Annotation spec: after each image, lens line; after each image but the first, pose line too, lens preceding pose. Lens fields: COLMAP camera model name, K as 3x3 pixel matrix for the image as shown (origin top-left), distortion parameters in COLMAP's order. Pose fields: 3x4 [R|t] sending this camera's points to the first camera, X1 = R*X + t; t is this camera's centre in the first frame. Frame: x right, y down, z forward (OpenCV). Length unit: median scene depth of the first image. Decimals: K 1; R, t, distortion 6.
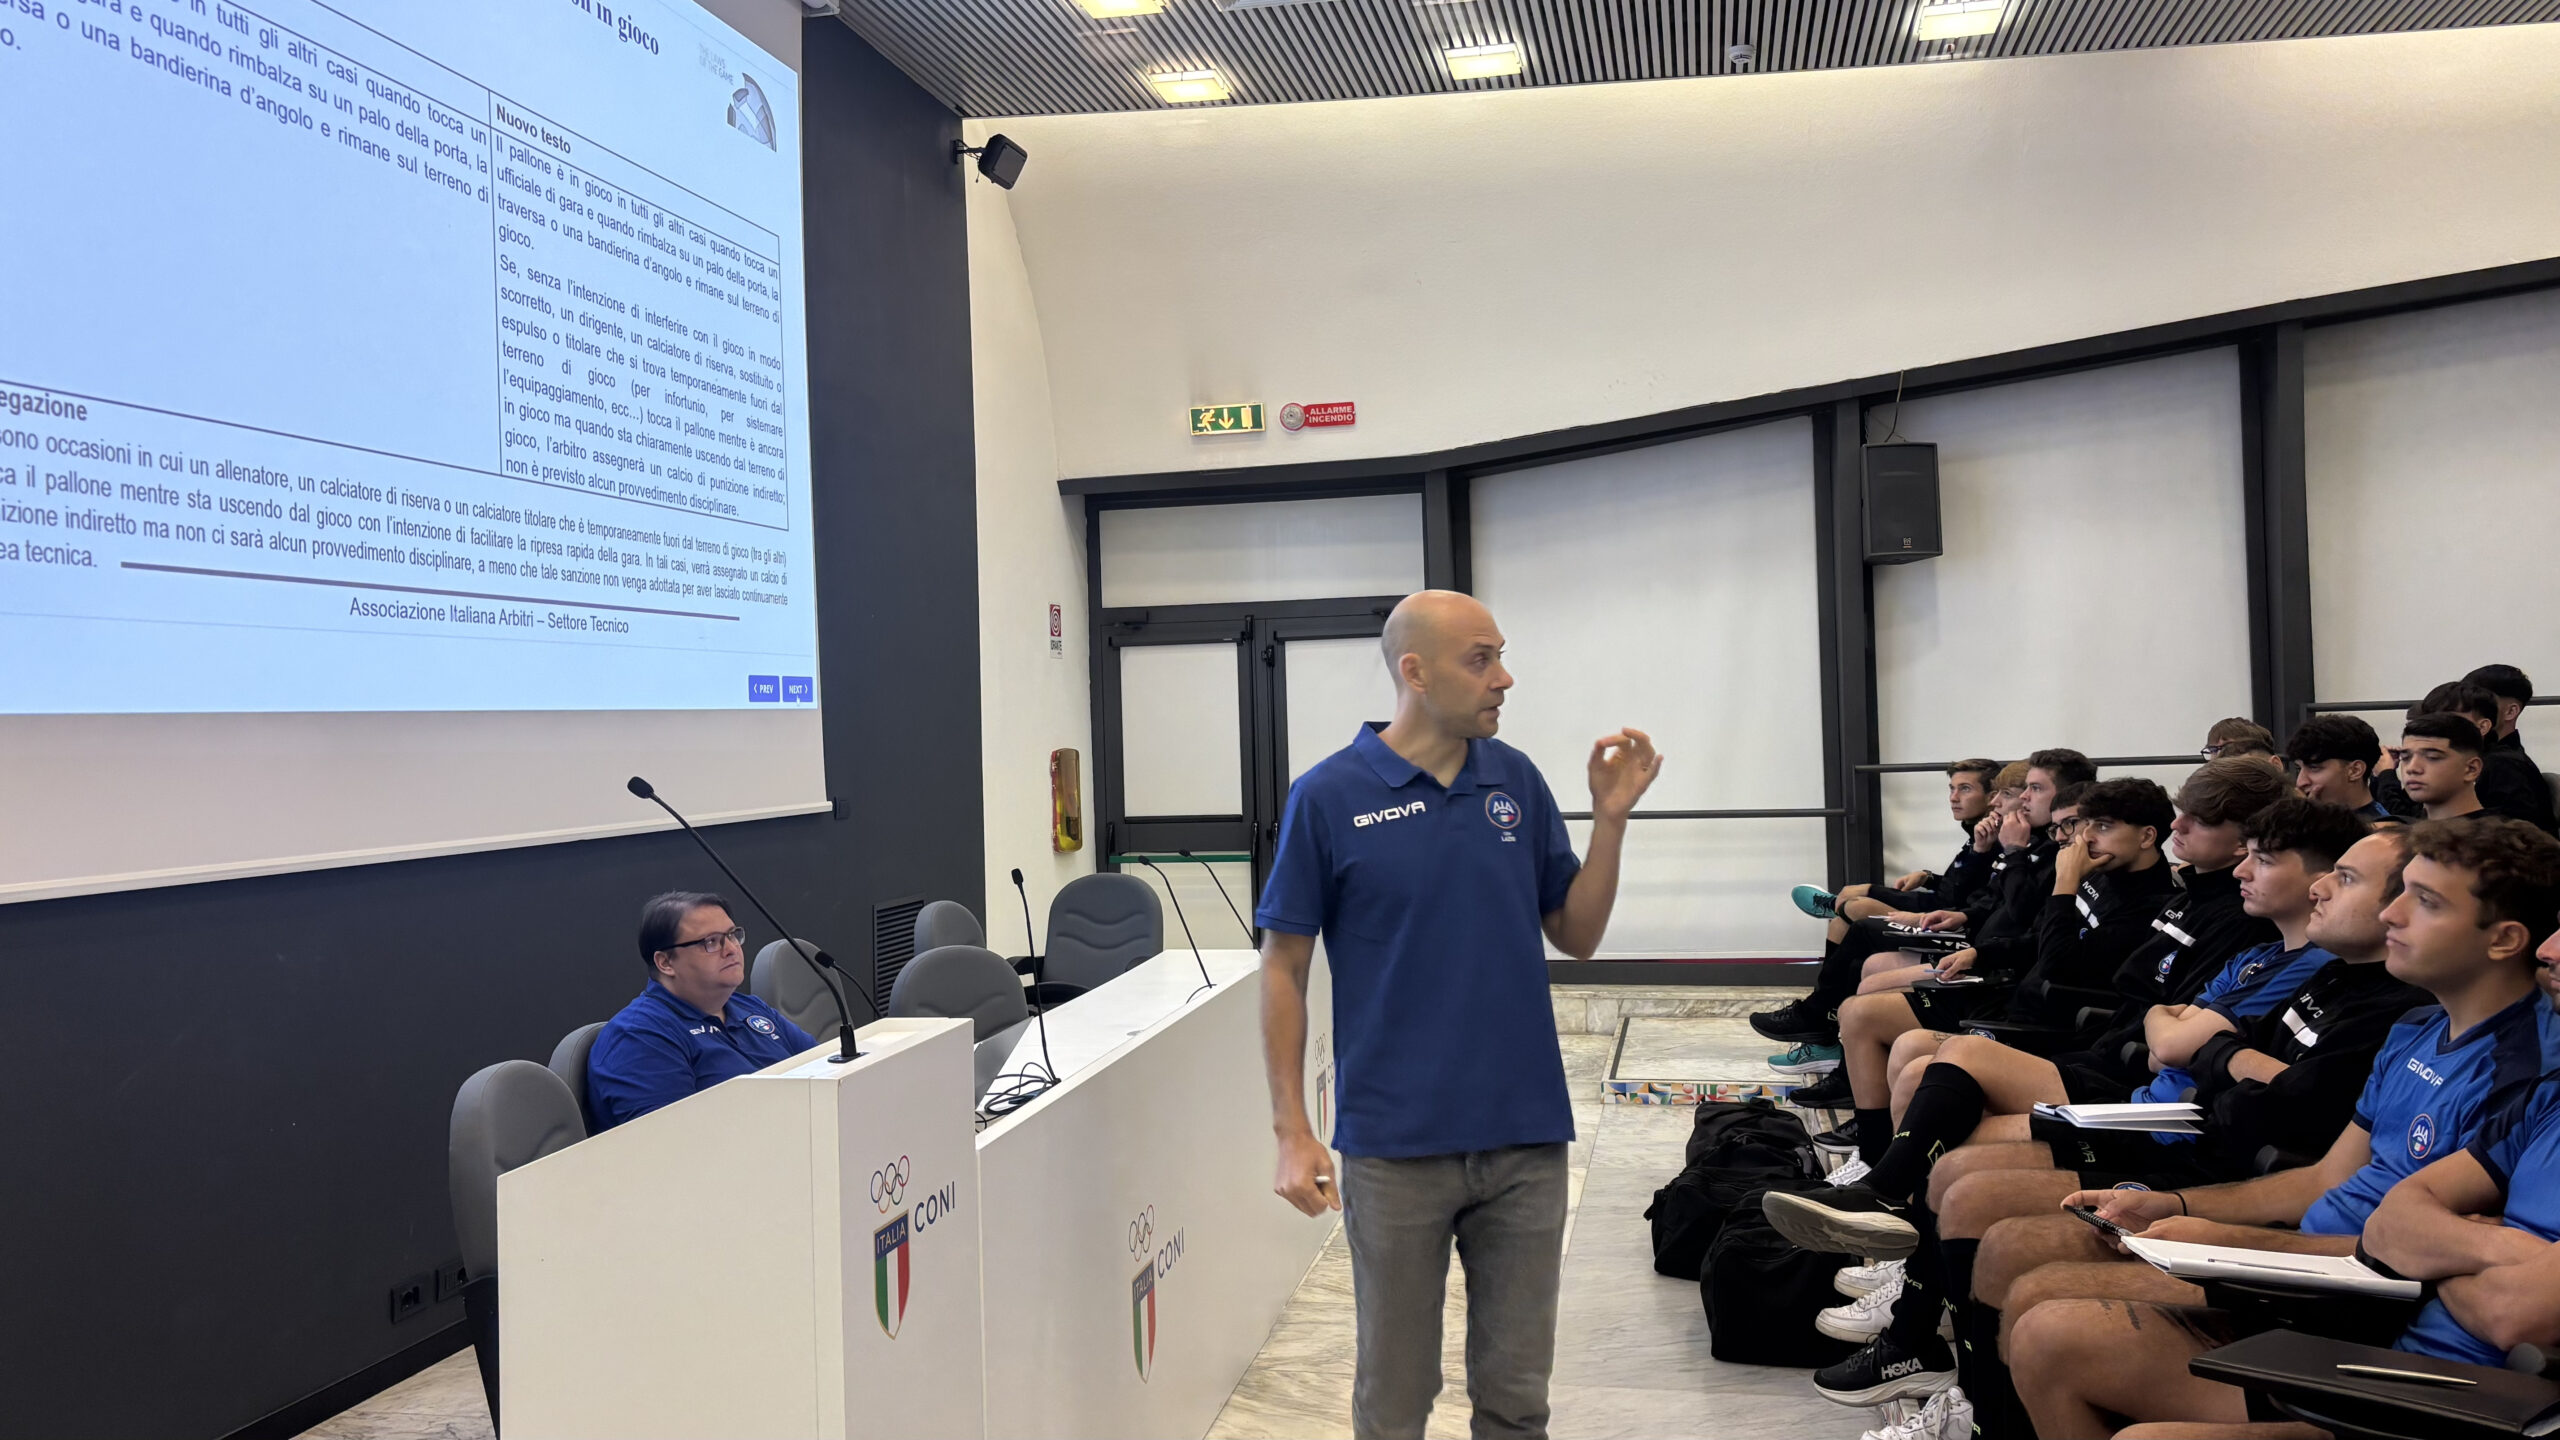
lens RADIAL K [[1986.3, 0, 1268.7], [0, 1986.3, 695.2], [0, 0, 1]] dist [0.117979, -0.000315]
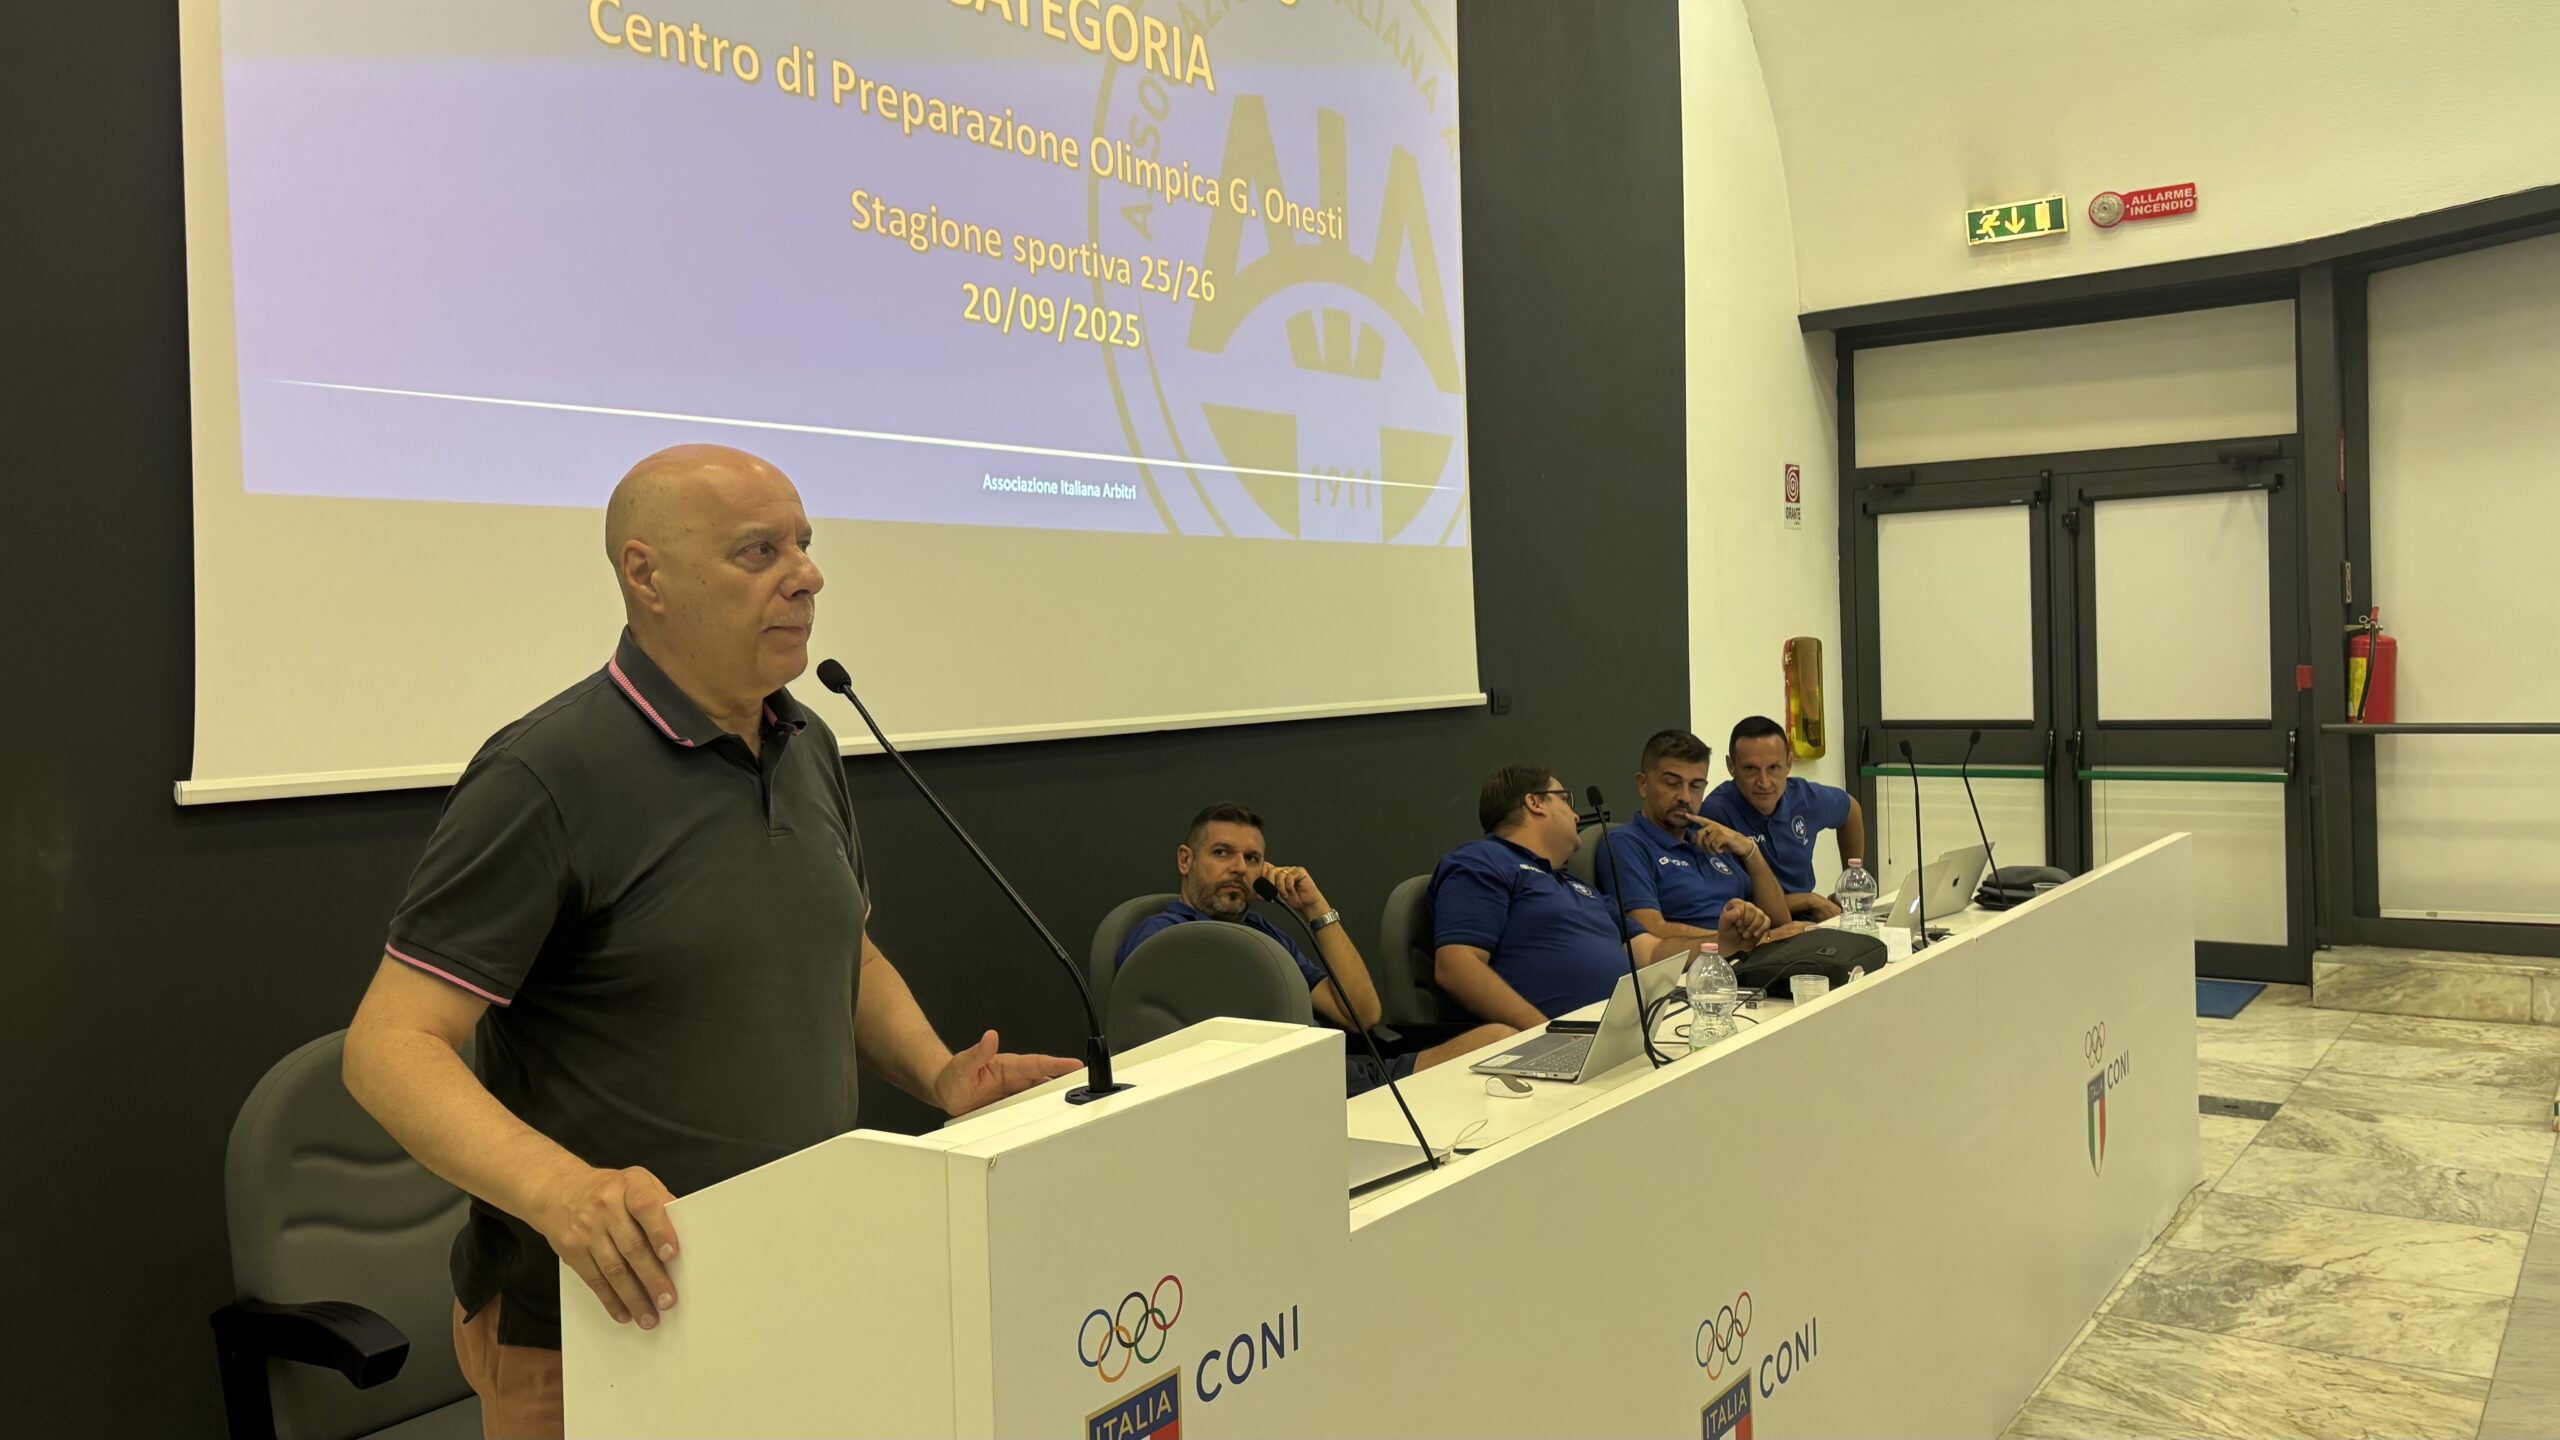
lens RADIAL K [[1974.2, 0, 1239.4], [0, 1974.2, 708.9], [0, 0, 1]] dist [0.022358, -0.013171]
pose [[0.914262, 0.013830, -0.404888, 0.018617], [0.008653, 0.998523, 0.053645, 0.010428], [0.405032, -0.052549, 0.912791, 0.143122]]
